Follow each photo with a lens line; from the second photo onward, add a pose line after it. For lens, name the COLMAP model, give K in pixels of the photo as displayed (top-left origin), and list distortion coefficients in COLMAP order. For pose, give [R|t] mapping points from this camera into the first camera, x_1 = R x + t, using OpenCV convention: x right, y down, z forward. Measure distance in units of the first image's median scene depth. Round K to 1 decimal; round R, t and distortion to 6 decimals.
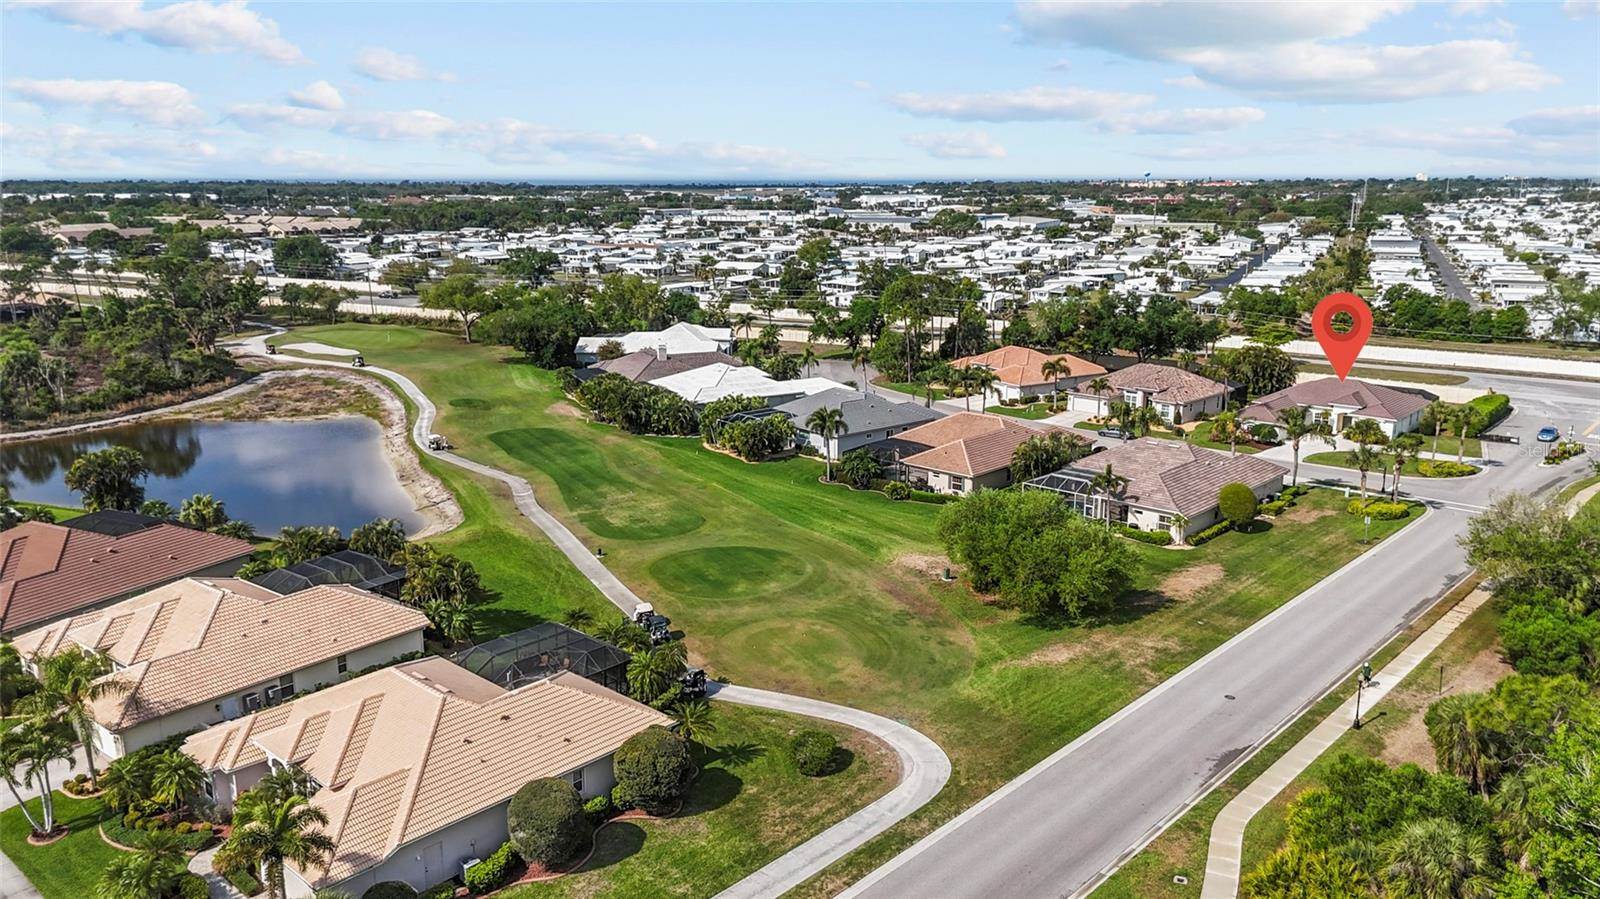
lens RADIAL K [[1184.1, 0, 800.0], [0, 1184.1, 449.5], [0, 0, 1]] dist [0.069173, -0.068527]
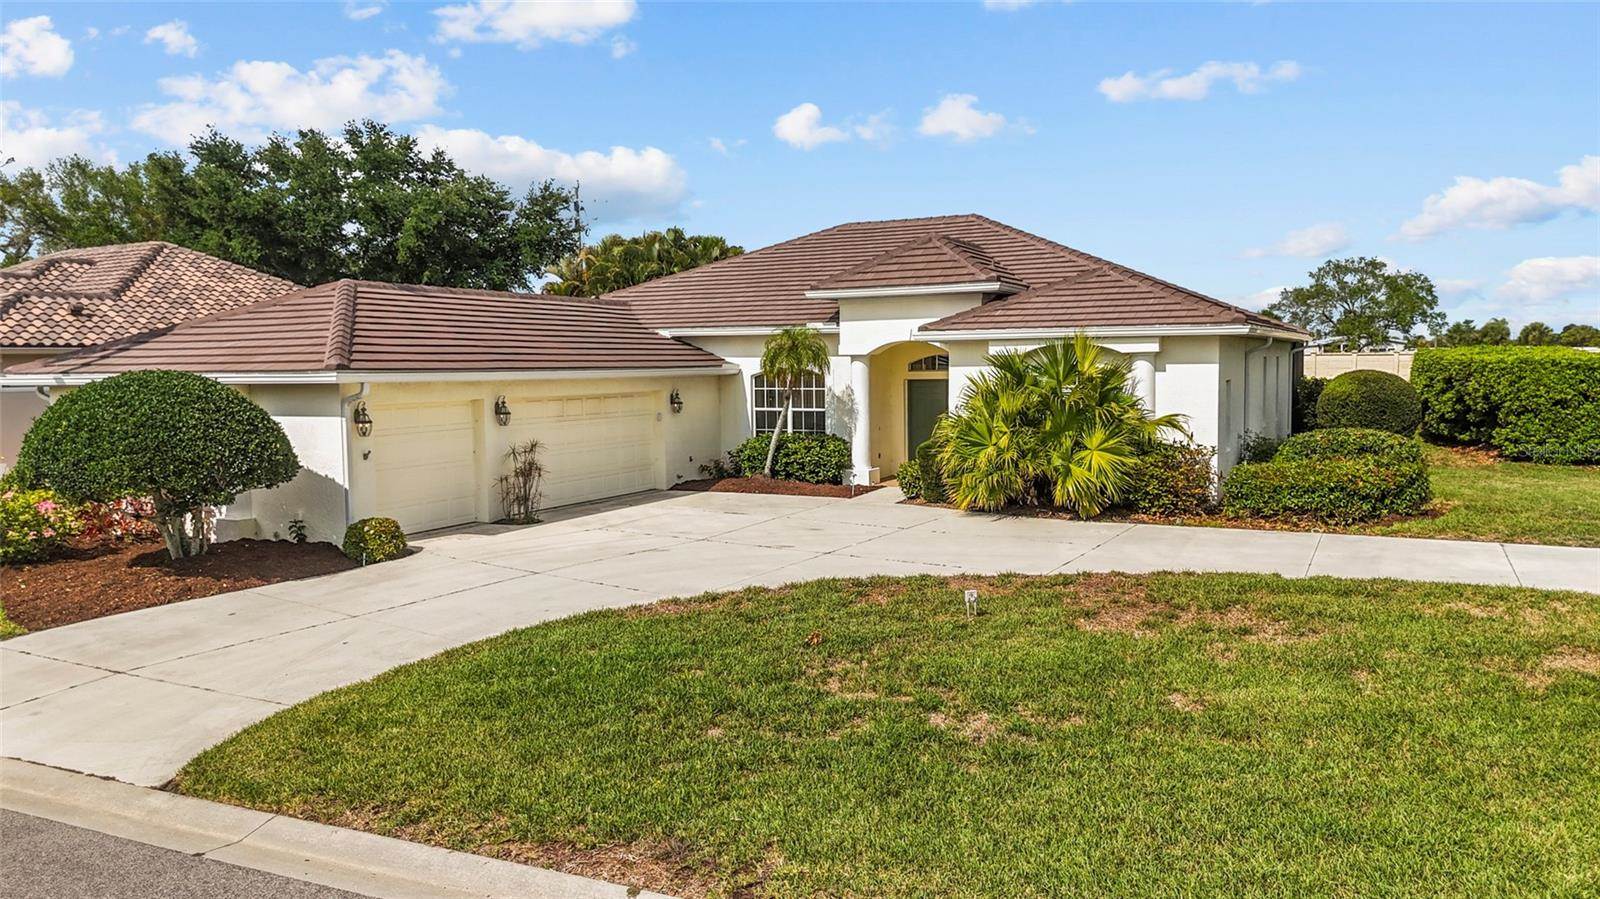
lens RADIAL K [[1184.1, 0, 800.0], [0, 1184.1, 449.5], [0, 0, 1]] dist [0.069173, -0.068527]
pose [[0.966871, -0.033241, 0.253092, 0.410151], [0.072217, 0.986600, -0.146306, 0.004817], [-0.244837, 0.159737, 0.956315, 0.873879]]
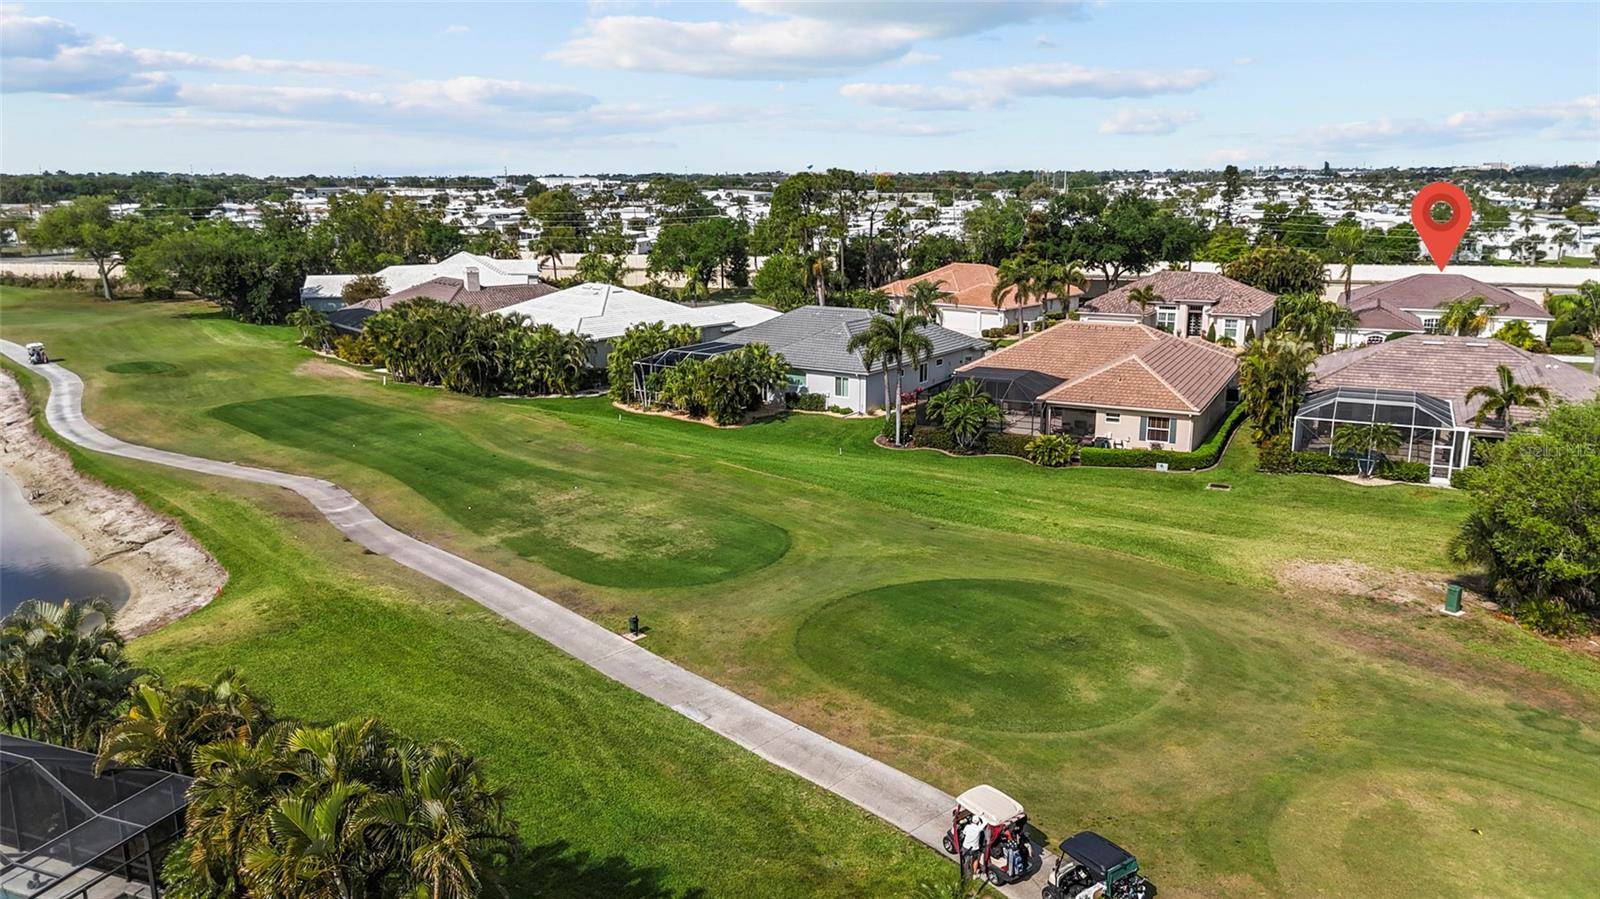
lens RADIAL K [[1184.1, 0, 800.0], [0, 1184.1, 449.5], [0, 0, 1]] dist [0.069173, -0.068527]
pose [[0.960384, -0.066361, 0.270662, -0.152496], [0.065878, 0.997768, 0.010877, 0.017082], [-0.270780, 0.007385, 0.962613, 0.405218]]
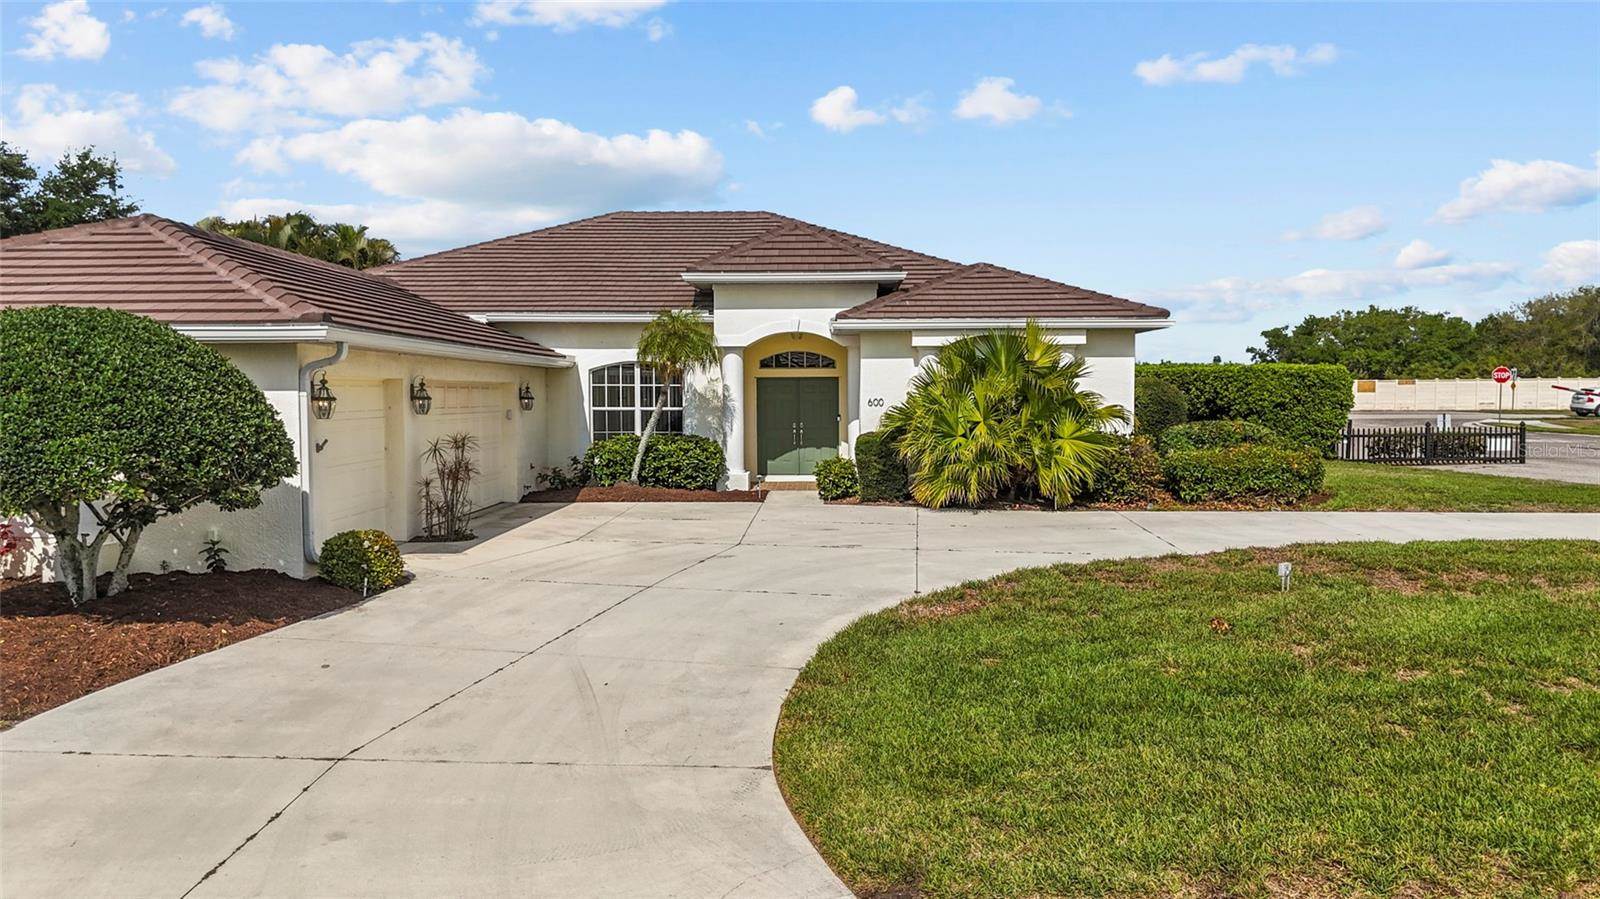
lens RADIAL K [[1184.1, 0, 800.0], [0, 1184.1, 449.5], [0, 0, 1]] dist [0.069173, -0.068527]
pose [[0.765747, -0.035065, 0.642186, 0.371183], [0.150769, 0.980475, -0.126241, 0.001223], [-0.625221, 0.193491, 0.756082, 0.910845]]
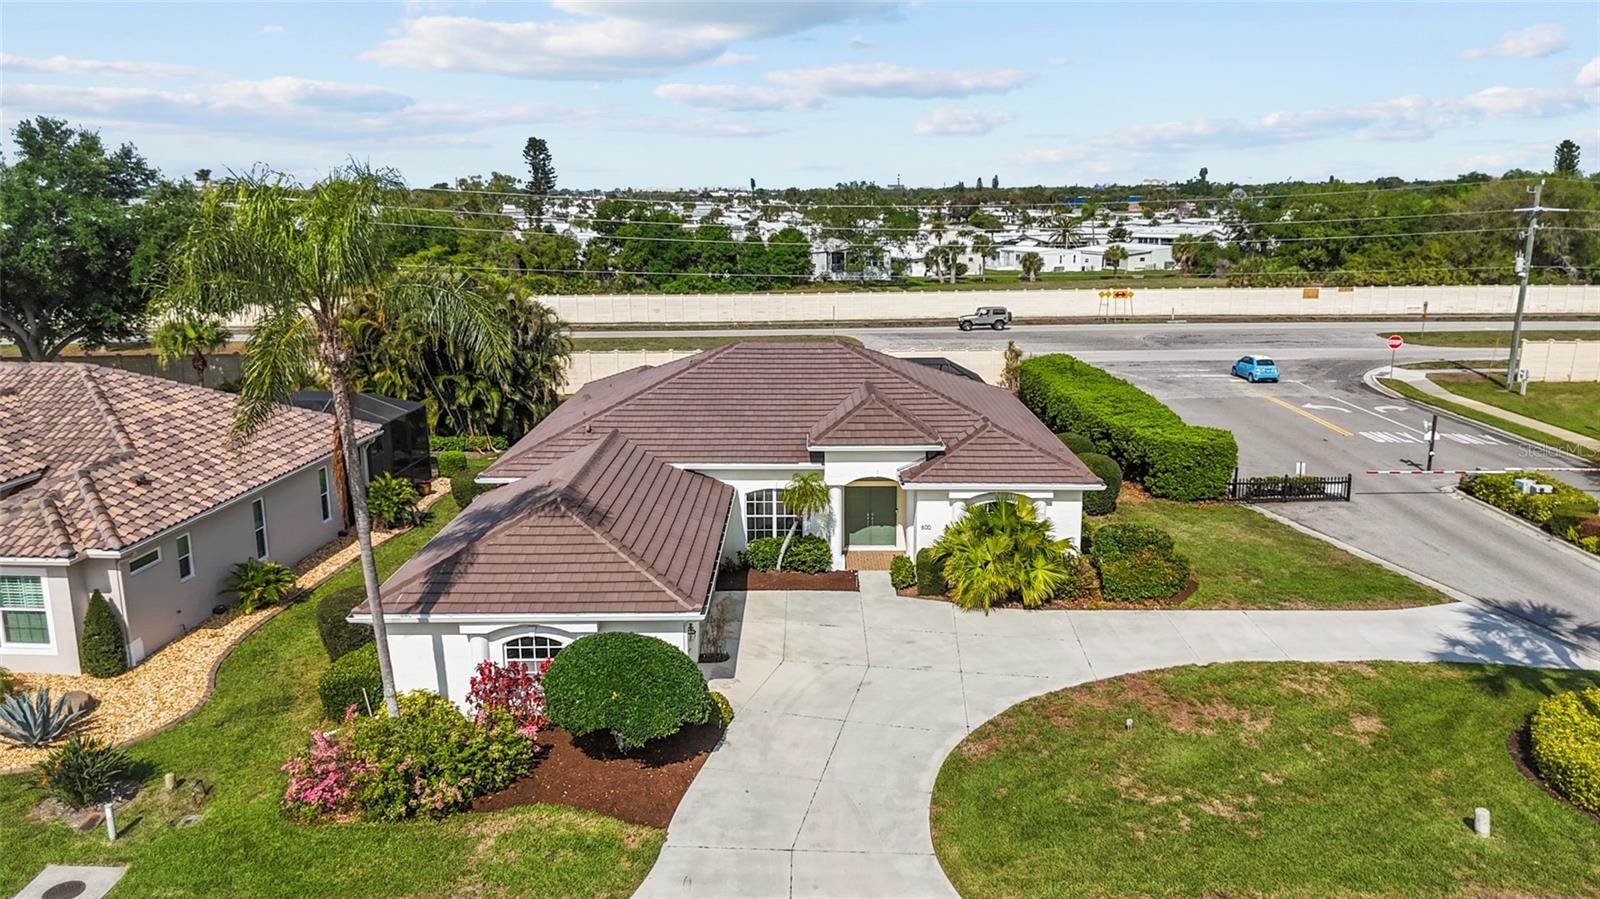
lens RADIAL K [[1184.1, 0, 800.0], [0, 1184.1, 449.5], [0, 0, 1]] dist [0.069173, -0.068527]
pose [[0.755198, -0.143380, 0.639624, 0.303706], [0.153044, 0.987384, 0.040638, -0.048365], [-0.637380, 0.067200, 0.767613, 0.847009]]
